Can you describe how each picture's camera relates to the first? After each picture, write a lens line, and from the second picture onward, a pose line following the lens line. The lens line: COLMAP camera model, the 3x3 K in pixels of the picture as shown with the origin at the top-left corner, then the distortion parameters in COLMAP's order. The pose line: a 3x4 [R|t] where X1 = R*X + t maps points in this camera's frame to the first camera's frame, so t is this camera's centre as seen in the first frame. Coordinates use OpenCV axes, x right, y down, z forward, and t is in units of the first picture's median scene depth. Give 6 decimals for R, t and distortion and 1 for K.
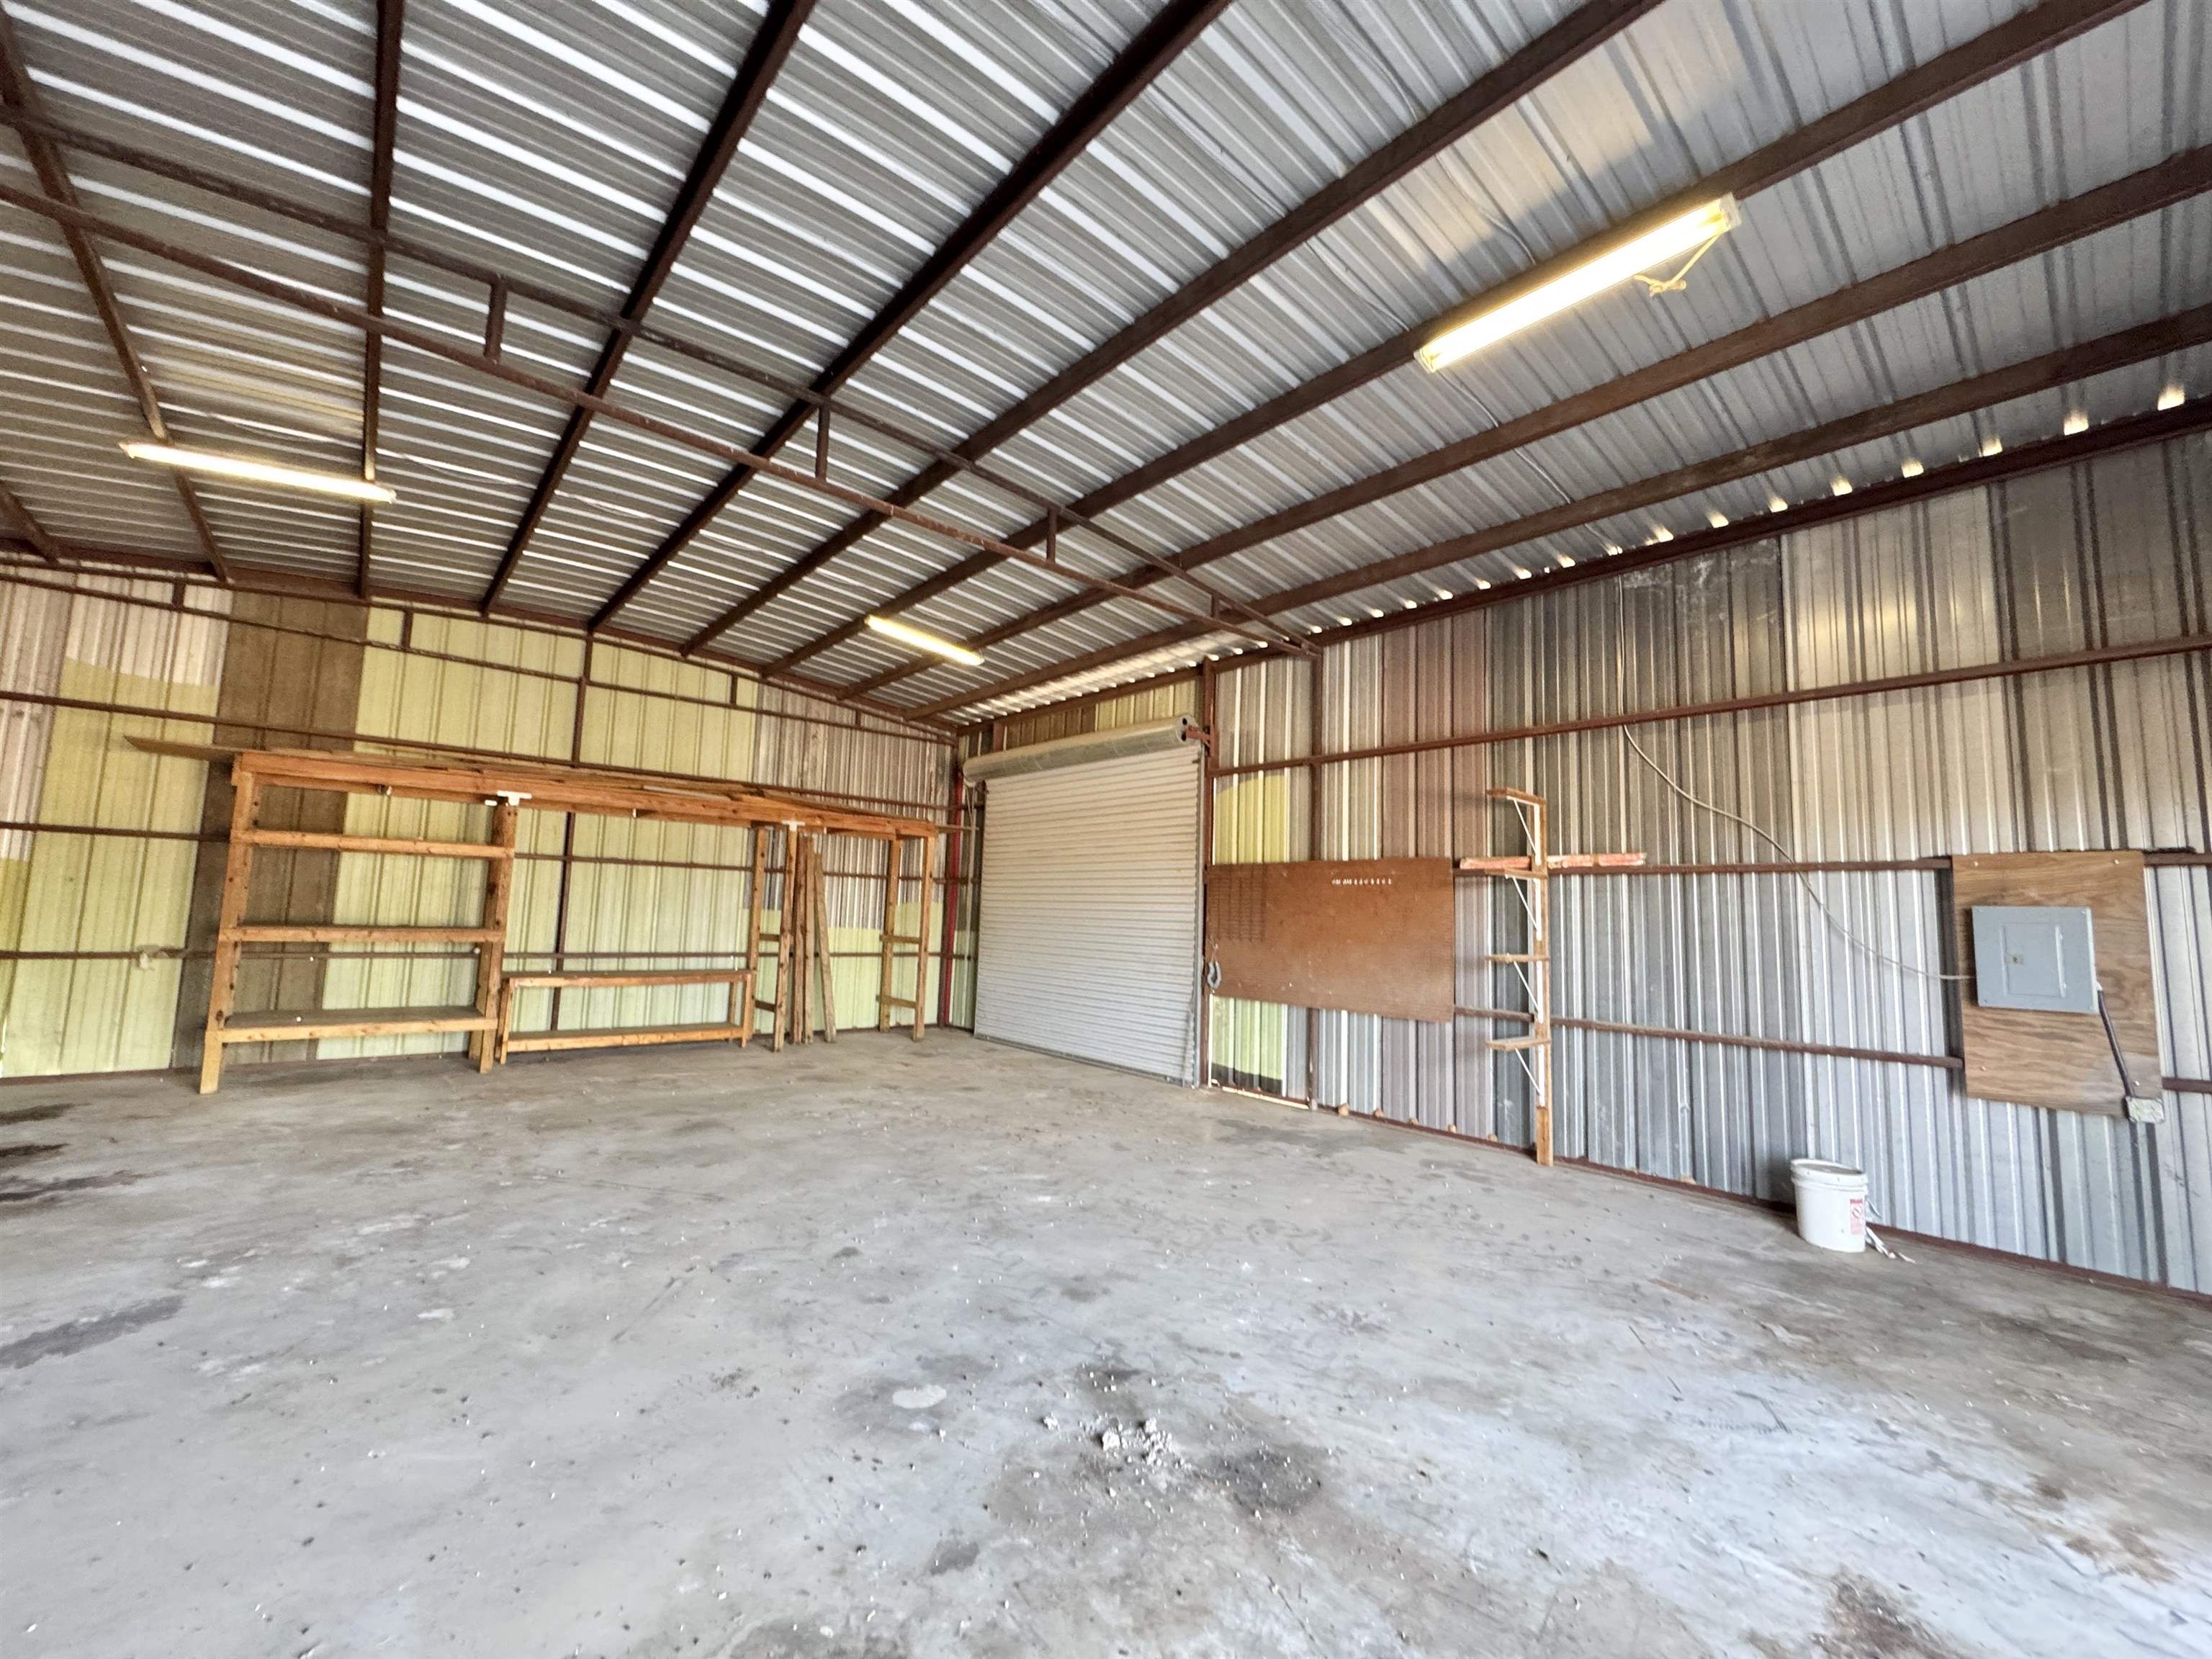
lens RADIAL K [[880.1, 0, 1104.8], [0, 880.1, 830.2], [0, 0, 1]] dist [-0.004002, 0.000616]
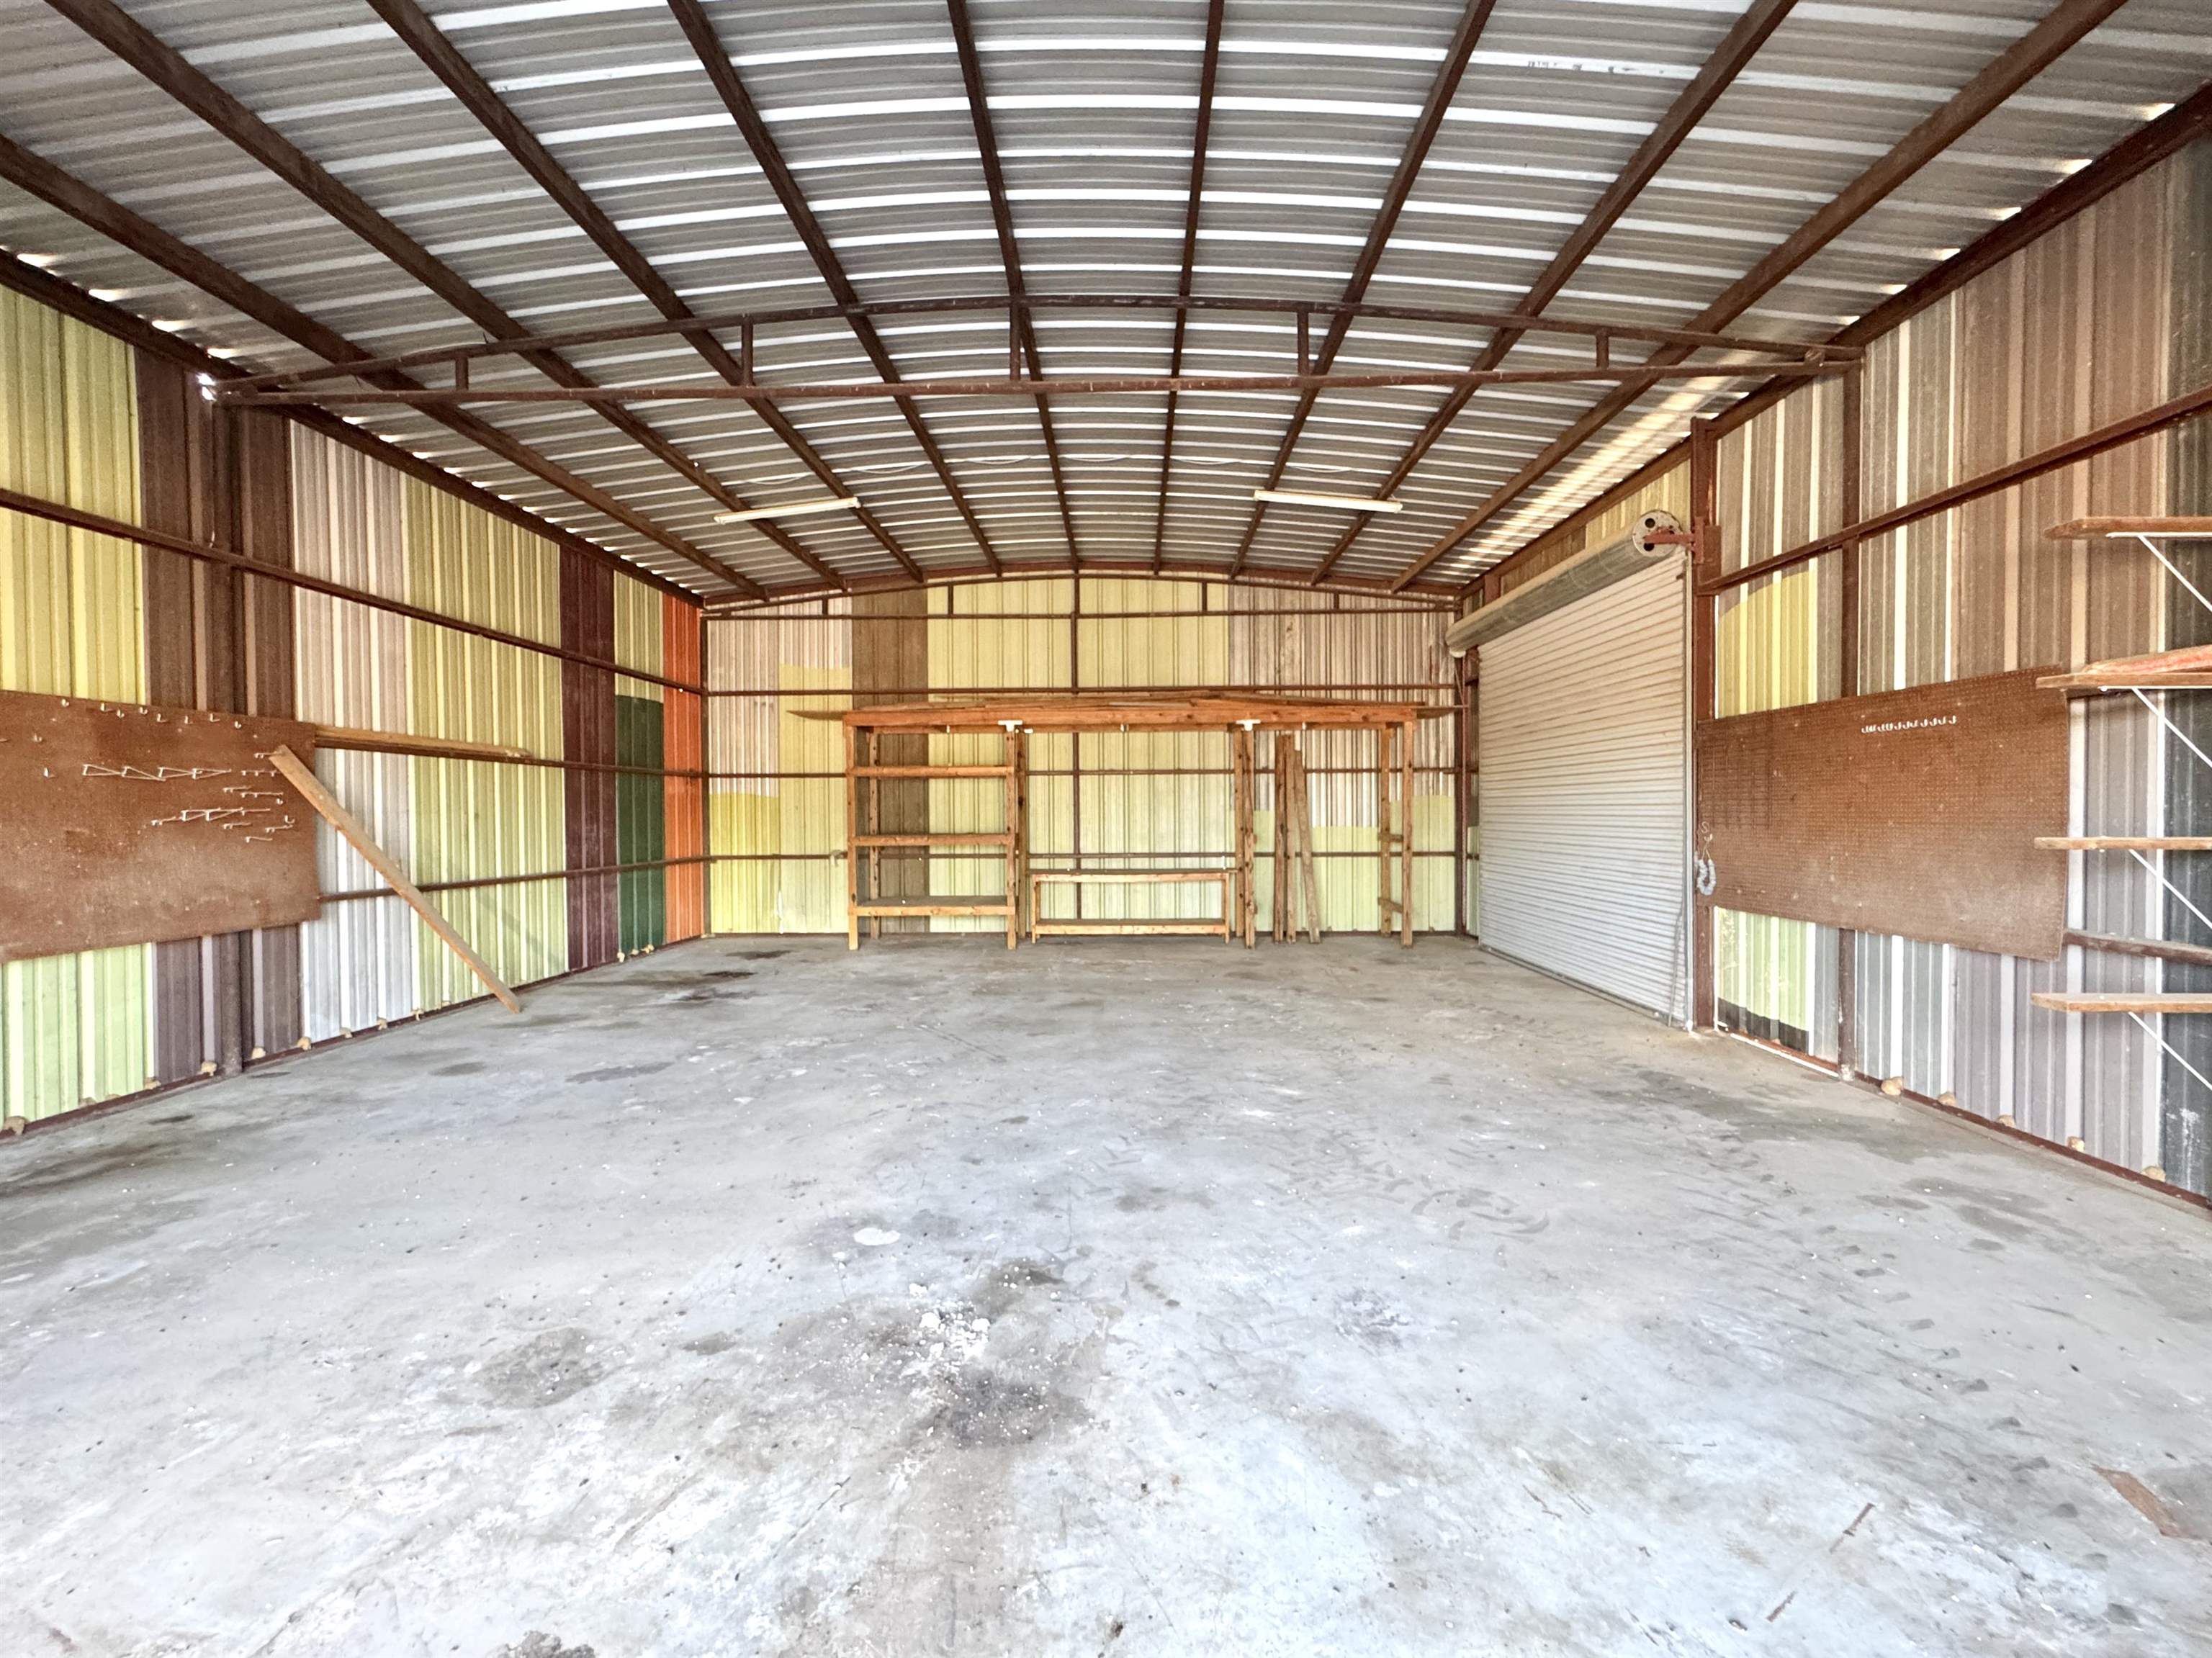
lens RADIAL K [[932.5, 0, 1107.8], [0, 932.5, 829.8], [0, 0, 1]] dist [-0.003786, 0.000737]
pose [[0.739246, -0.024650, -0.672984, 0.311586], [0.097384, 0.992739, 0.070610, 0.031108], [0.666357, -0.117736, 0.736279, 0.150052]]
